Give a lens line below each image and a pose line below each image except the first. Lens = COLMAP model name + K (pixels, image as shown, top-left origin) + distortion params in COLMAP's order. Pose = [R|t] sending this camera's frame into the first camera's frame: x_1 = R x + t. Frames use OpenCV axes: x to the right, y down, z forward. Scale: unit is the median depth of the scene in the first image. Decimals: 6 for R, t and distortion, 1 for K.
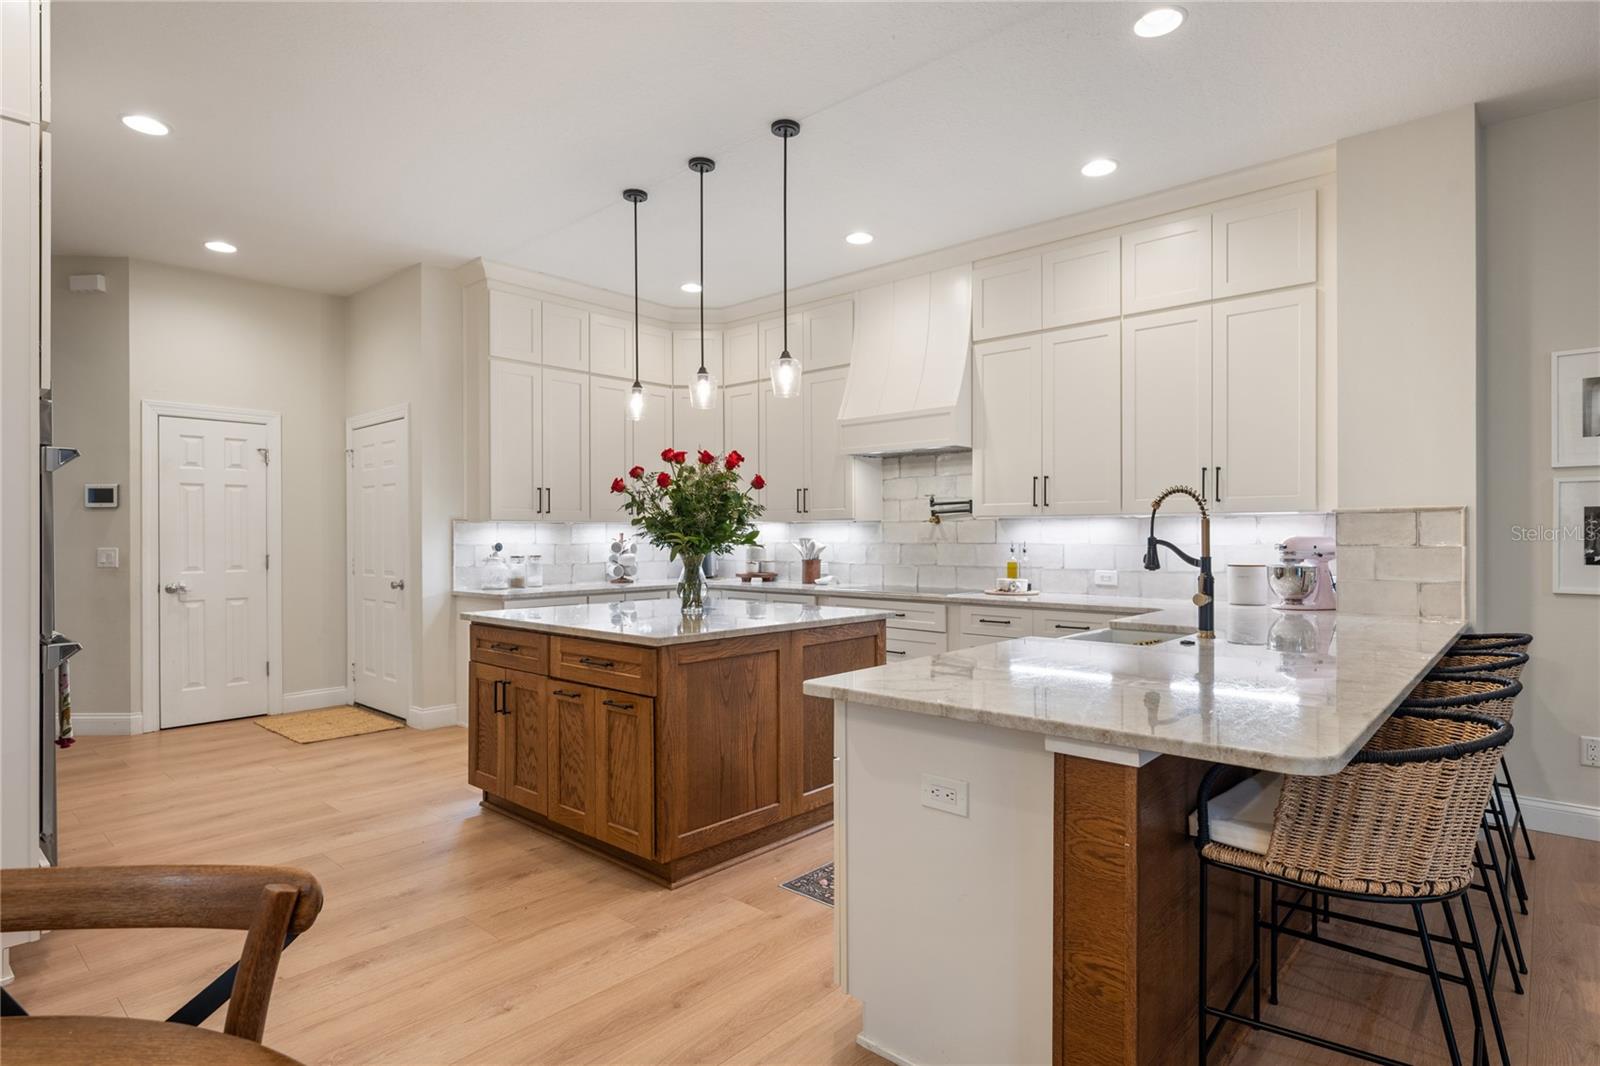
lens RADIAL K [[842.2, 0, 799.3], [0, 842.2, 538.2], [0, 0, 1]] dist [-0.001656, 0.000301]
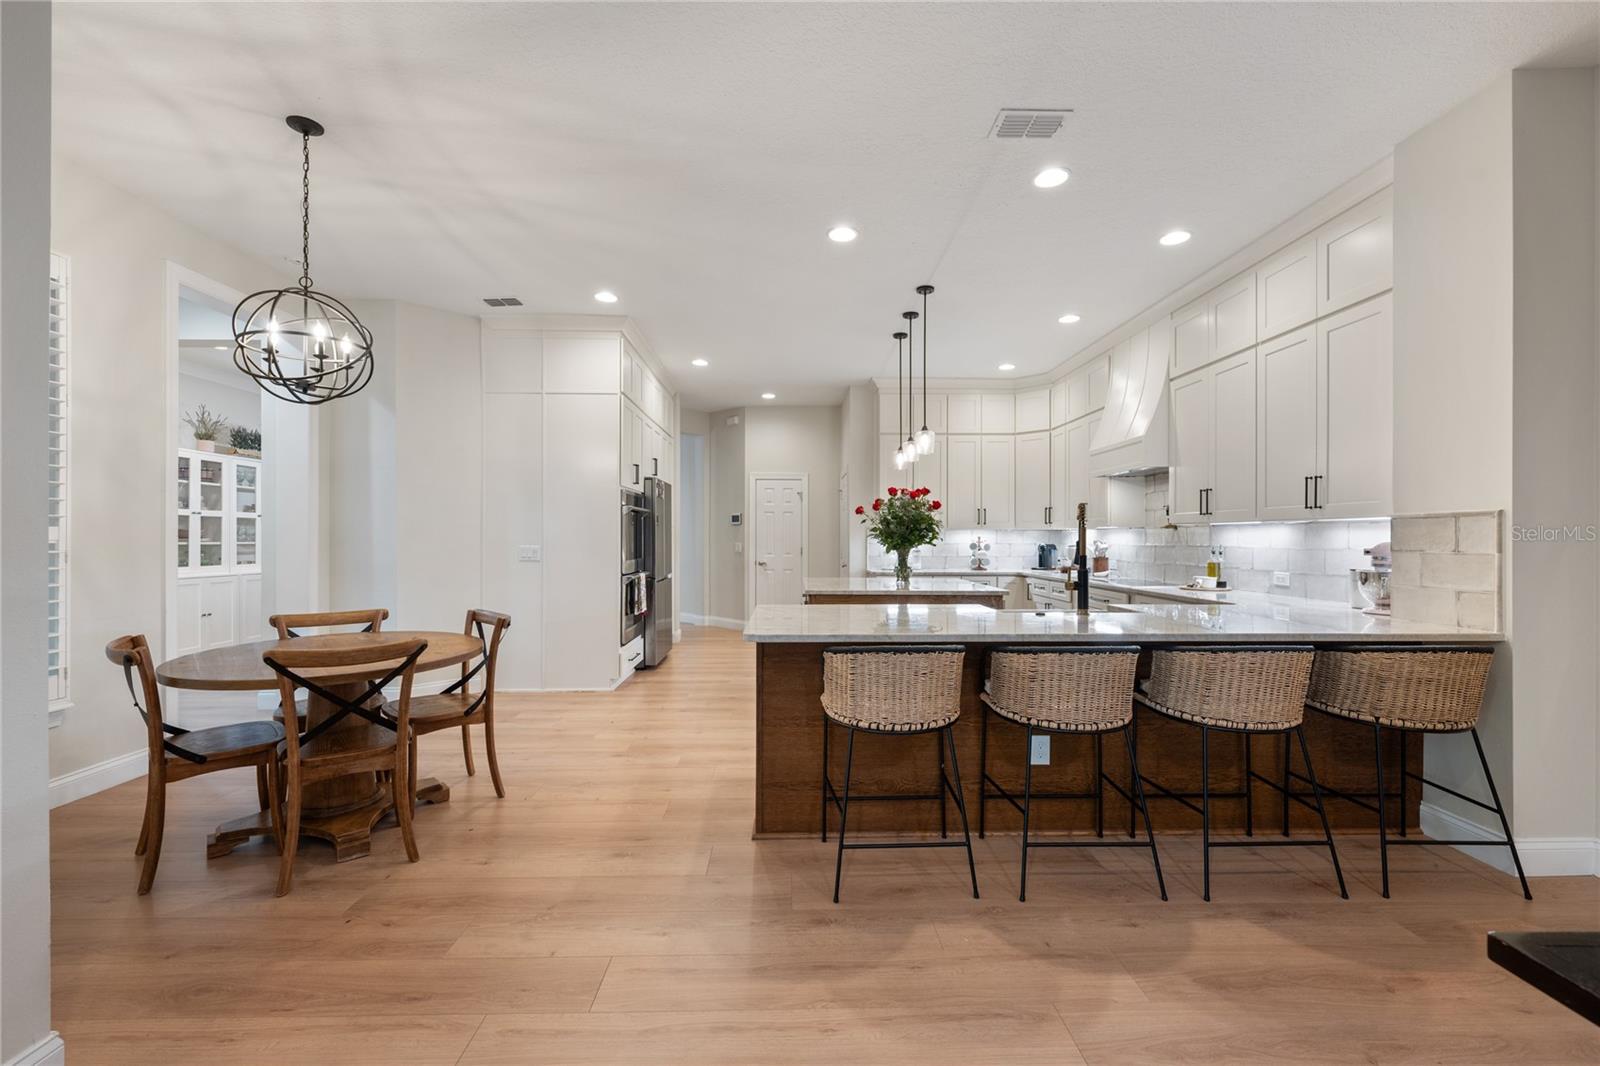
lens RADIAL K [[662.6, 0, 800.2], [0, 662.6, 540.1], [0, 0, 1]] dist [0.000215, 0.000158]
pose [[0.682300, 0.005990, -0.731048, 0.685216], [-0.005724, 0.999980, 0.002851, -0.002262], [0.731050, 0.002240, 0.682320, -0.050545]]
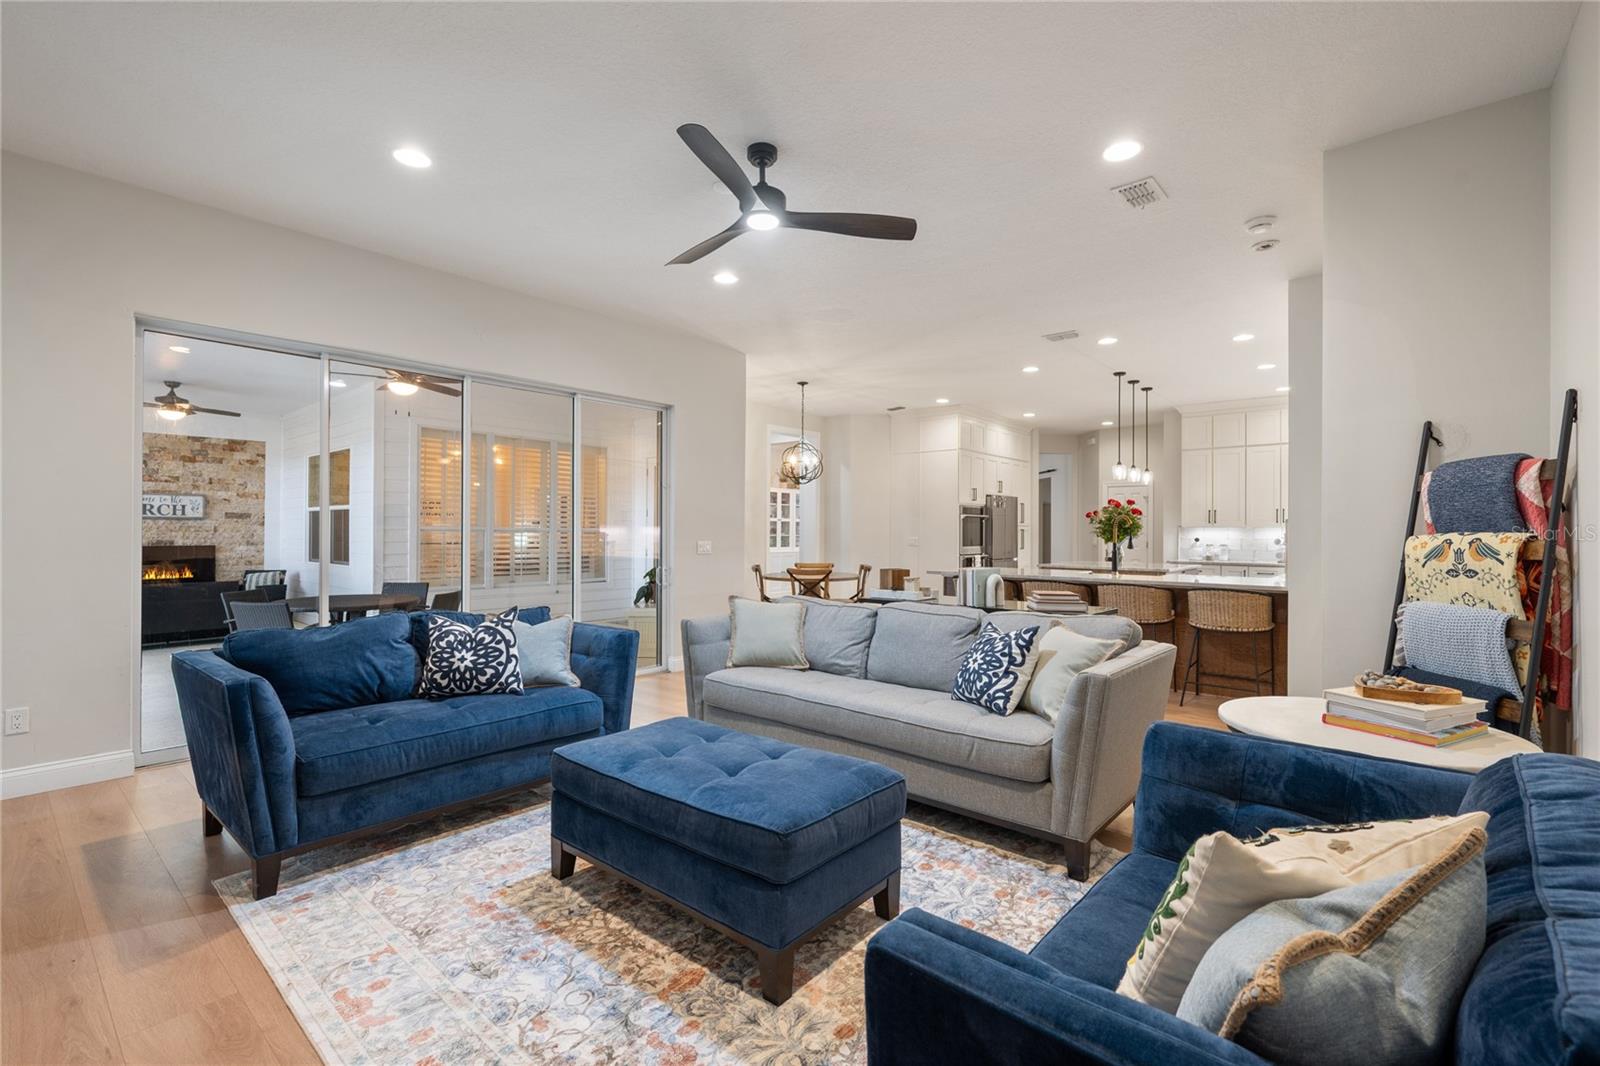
lens RADIAL K [[705.8, 0, 800.0], [0, 705.8, 533.0], [0, 0, 1]] dist [-0.012651, -0.000321]
pose [[0.025343, 0.004344, -0.999669, 1.868890], [-0.007845, 0.999961, 0.004147, -0.007466], [0.999648, 0.007737, 0.025376, -0.012176]]
